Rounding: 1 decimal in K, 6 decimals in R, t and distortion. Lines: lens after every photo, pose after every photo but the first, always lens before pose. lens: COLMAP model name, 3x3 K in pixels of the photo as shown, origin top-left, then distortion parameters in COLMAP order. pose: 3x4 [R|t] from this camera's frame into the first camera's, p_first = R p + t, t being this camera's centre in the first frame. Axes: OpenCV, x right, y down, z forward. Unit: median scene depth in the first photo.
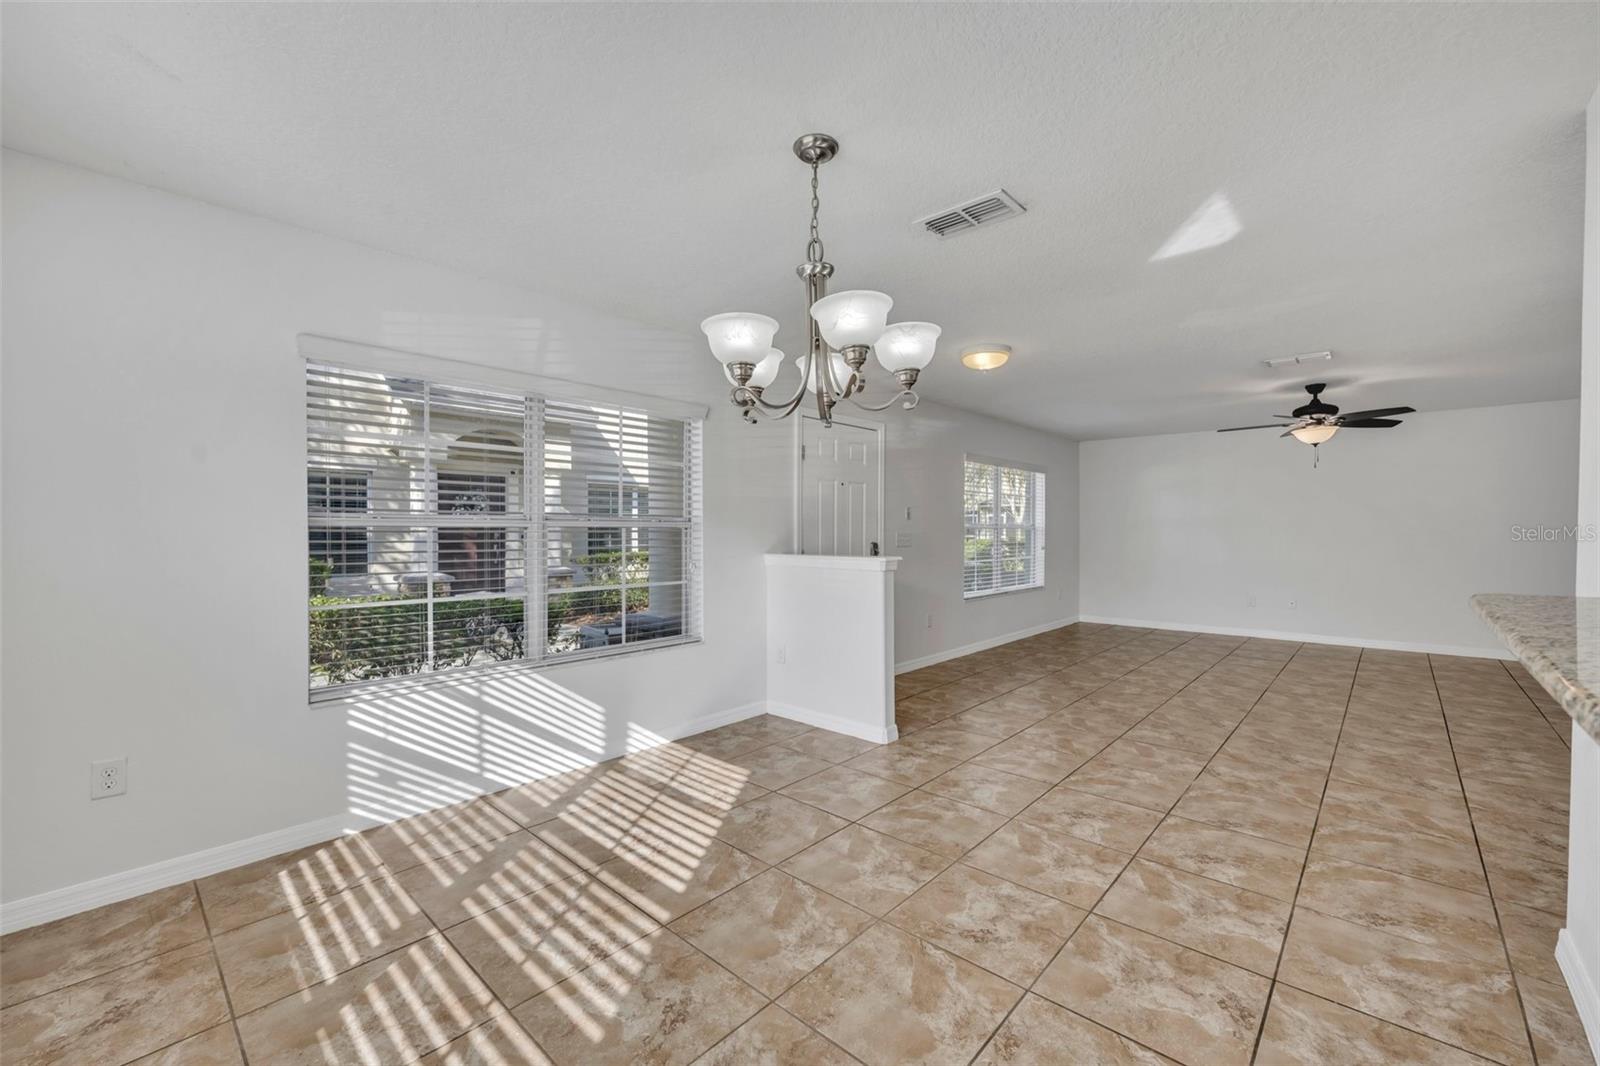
lens RADIAL K [[643.6, 0, 806.1], [0, 643.6, 546.3], [0, 0, 1]] dist [-0.005086, -0.000450]
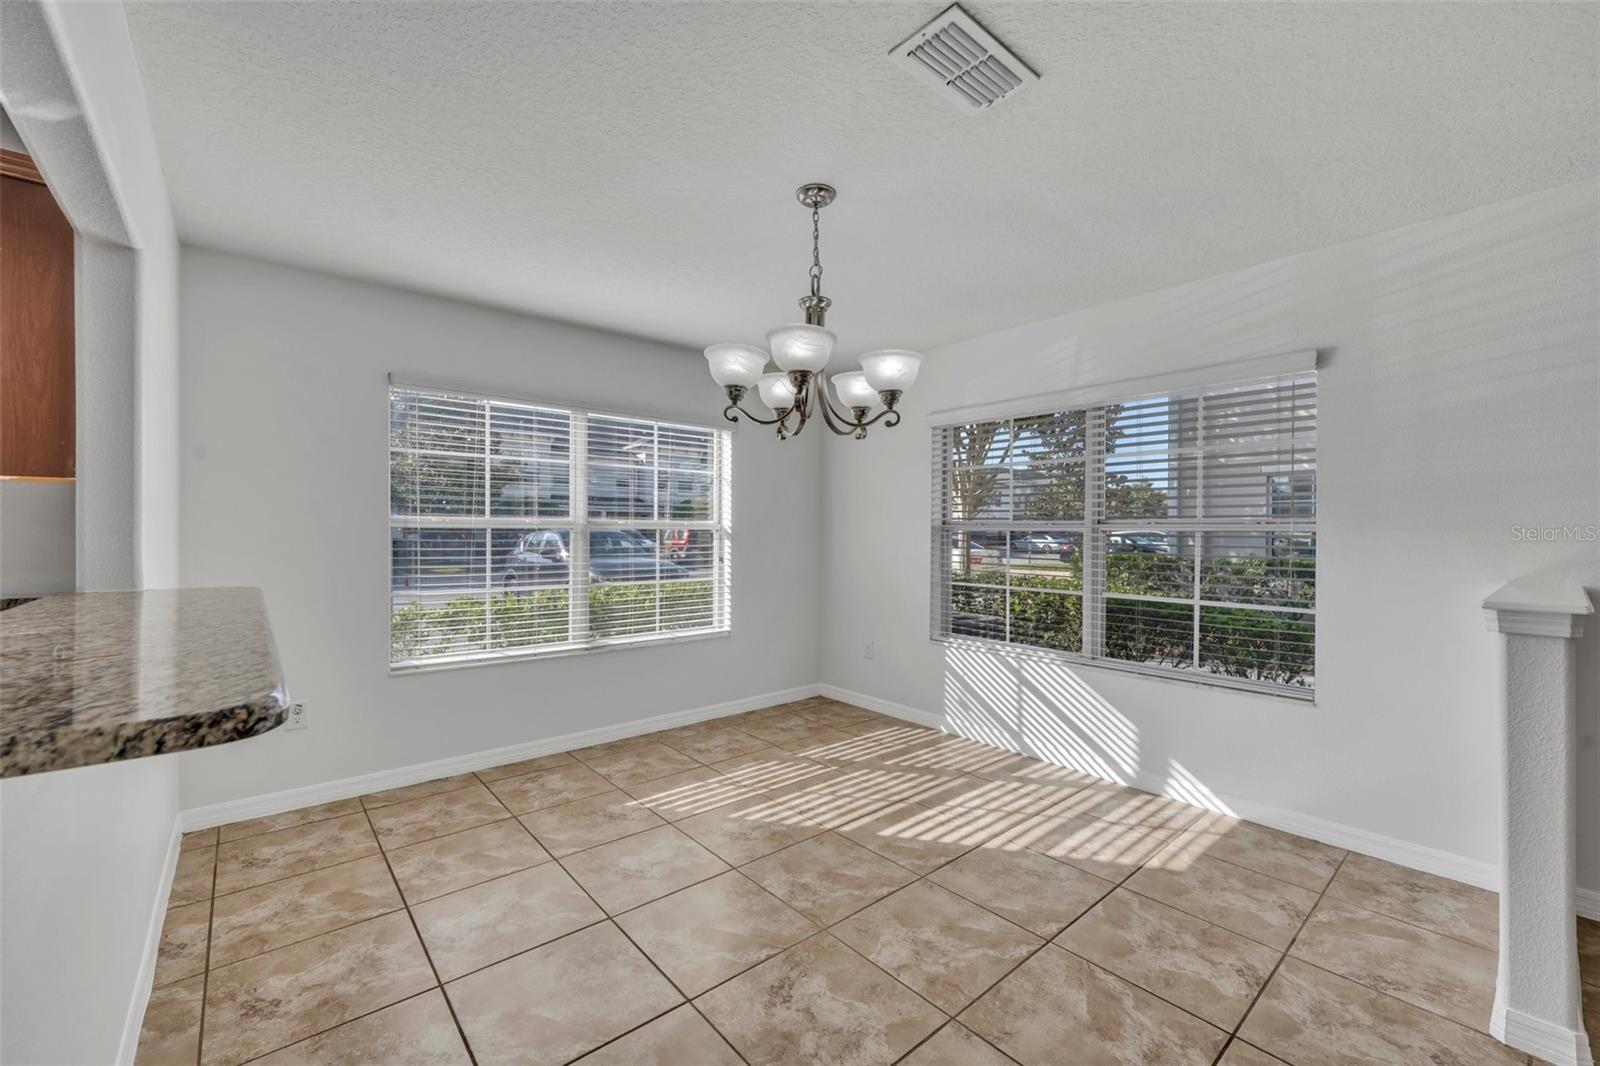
lens RADIAL K [[643.6, 0, 794.3], [0, 643.6, 537.6], [0, 0, 1]] dist [-0.005086, -0.000450]
pose [[-0.124330, 0.011823, -0.992170, 0.881130], [-0.029493, 0.999443, 0.015605, -0.026113], [0.991802, 0.031202, -0.123912, 0.855024]]
